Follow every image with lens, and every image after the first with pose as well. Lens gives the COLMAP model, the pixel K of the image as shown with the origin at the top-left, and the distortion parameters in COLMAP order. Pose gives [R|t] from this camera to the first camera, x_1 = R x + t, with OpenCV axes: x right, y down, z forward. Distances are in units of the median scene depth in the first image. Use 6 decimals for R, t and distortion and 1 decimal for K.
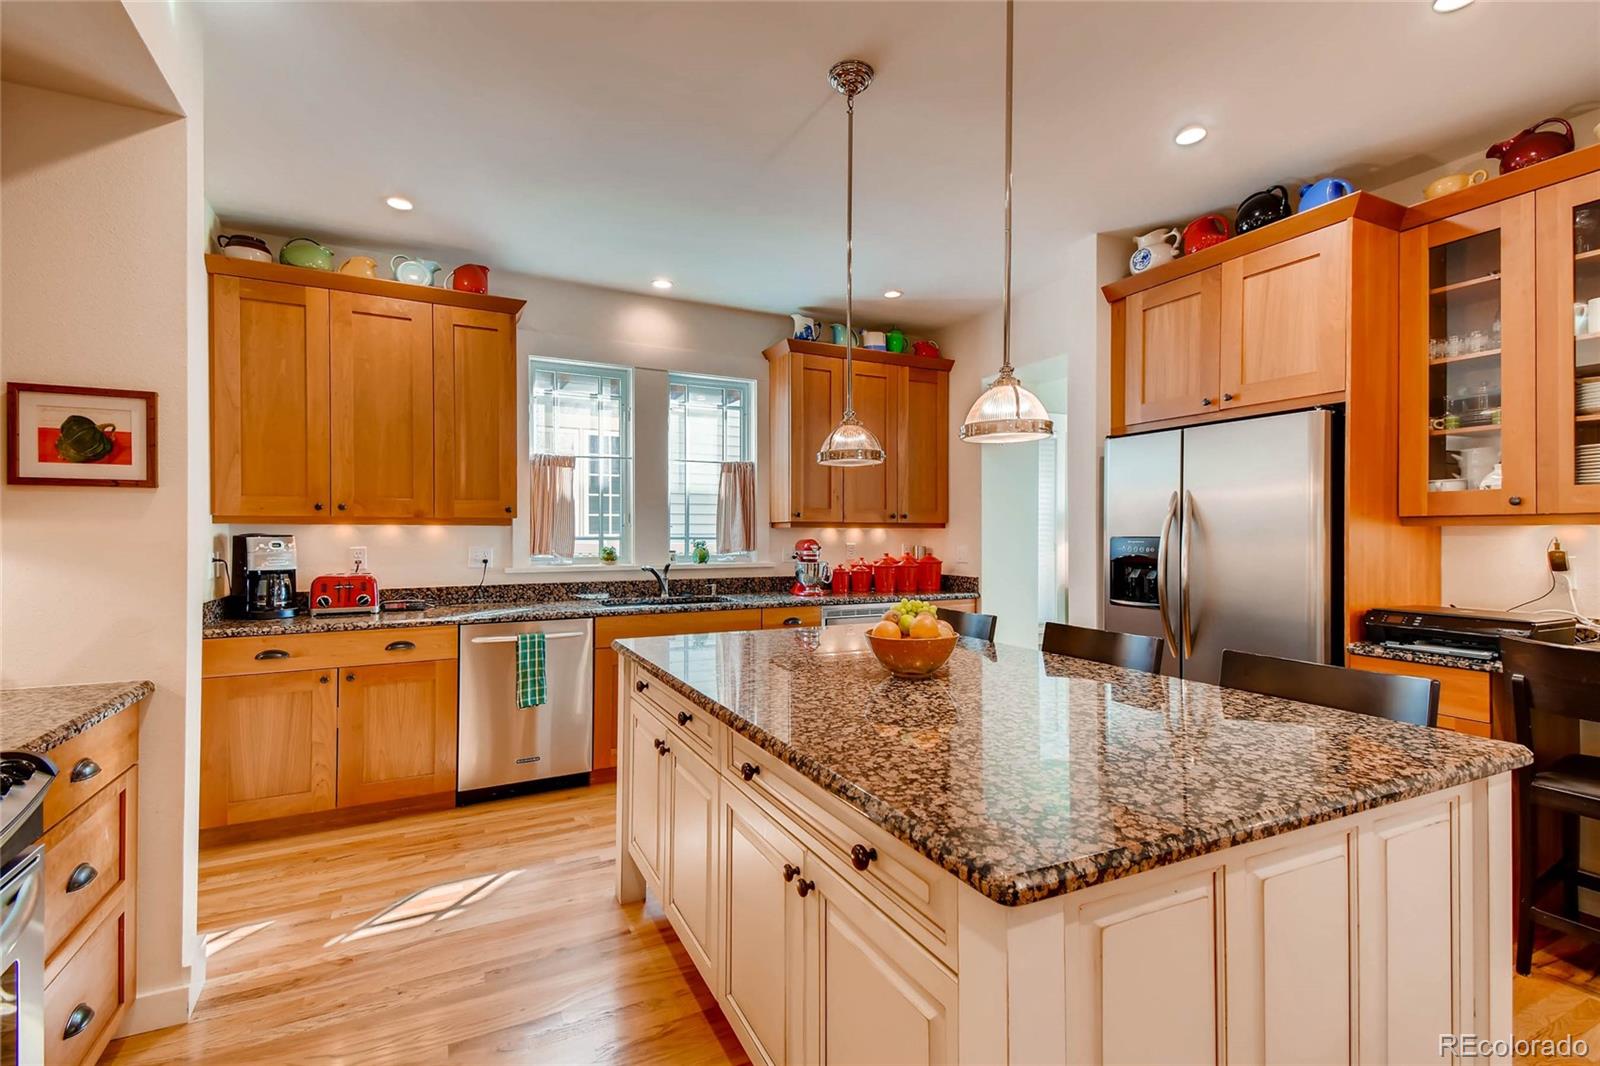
lens RADIAL K [[722.4, 0, 797.7], [0, 722.4, 535.4], [0, 0, 1]] dist [0.042718, -0.000325]
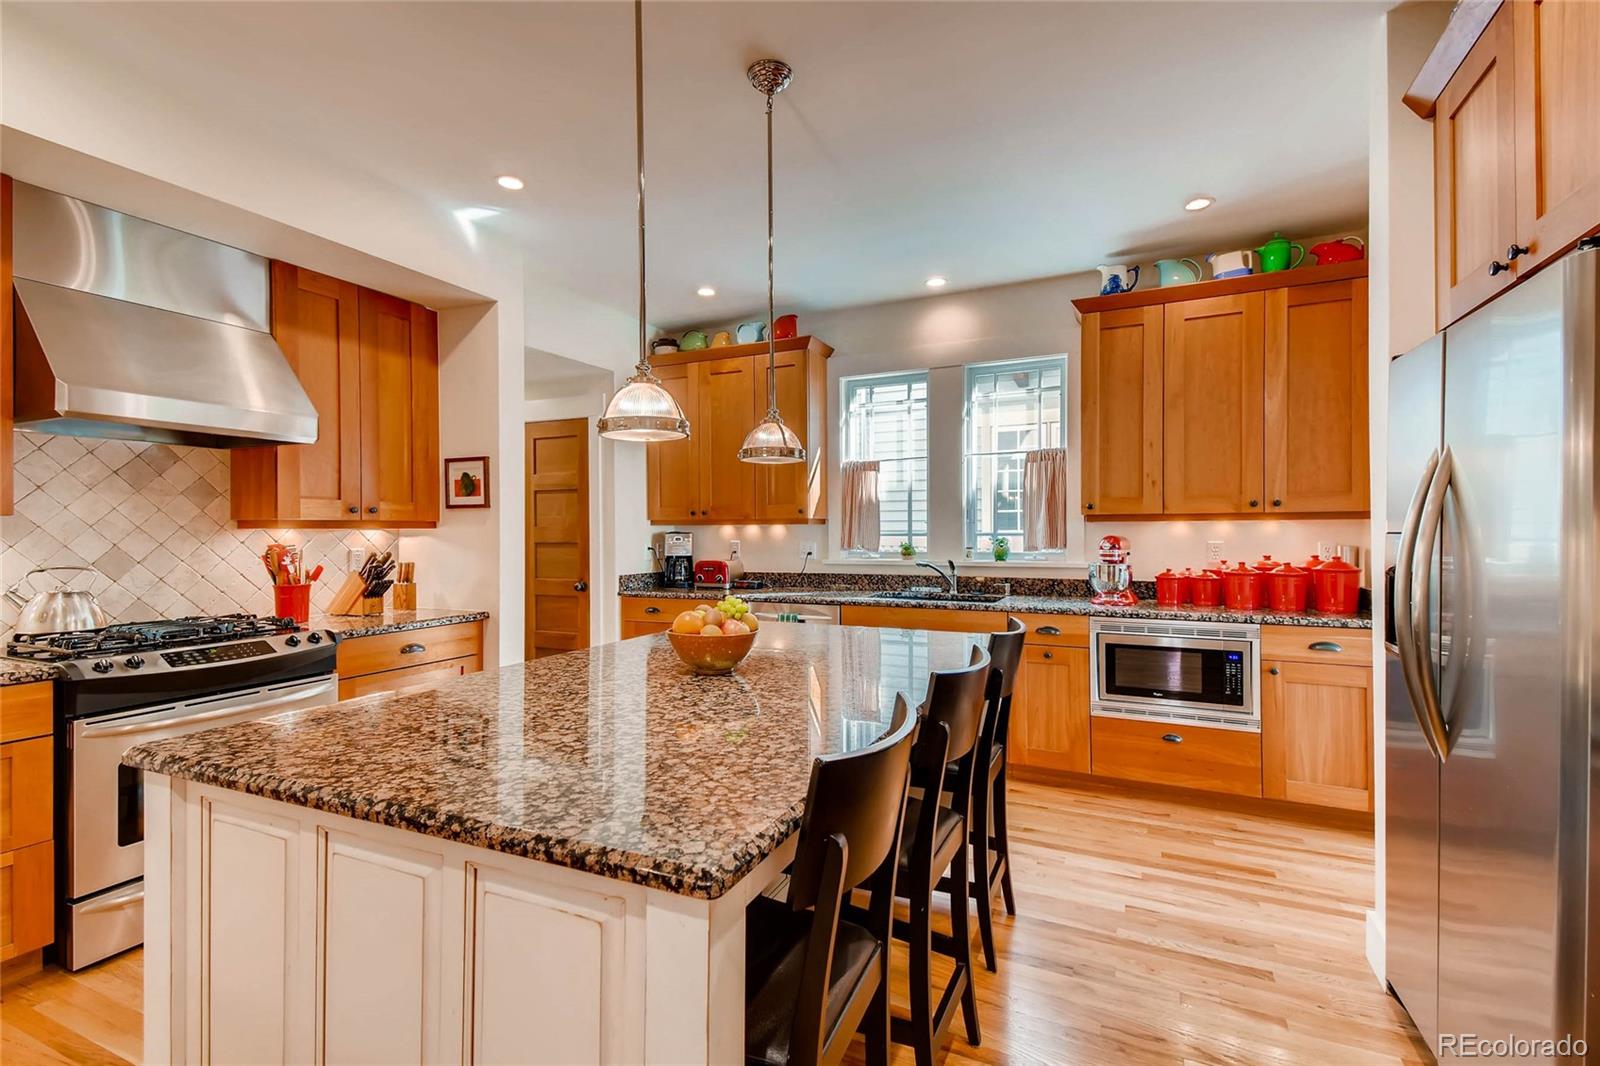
lens RADIAL K [[722.4, 0, 797.7], [0, 722.4, 535.4], [0, 0, 1]] dist [0.042718, -0.000325]
pose [[0.619099, 0.000396, -0.785313, 0.505770], [0.003614, 0.999988, 0.003353, 0.001083], [0.785305, -0.004914, 0.619090, 0.232912]]
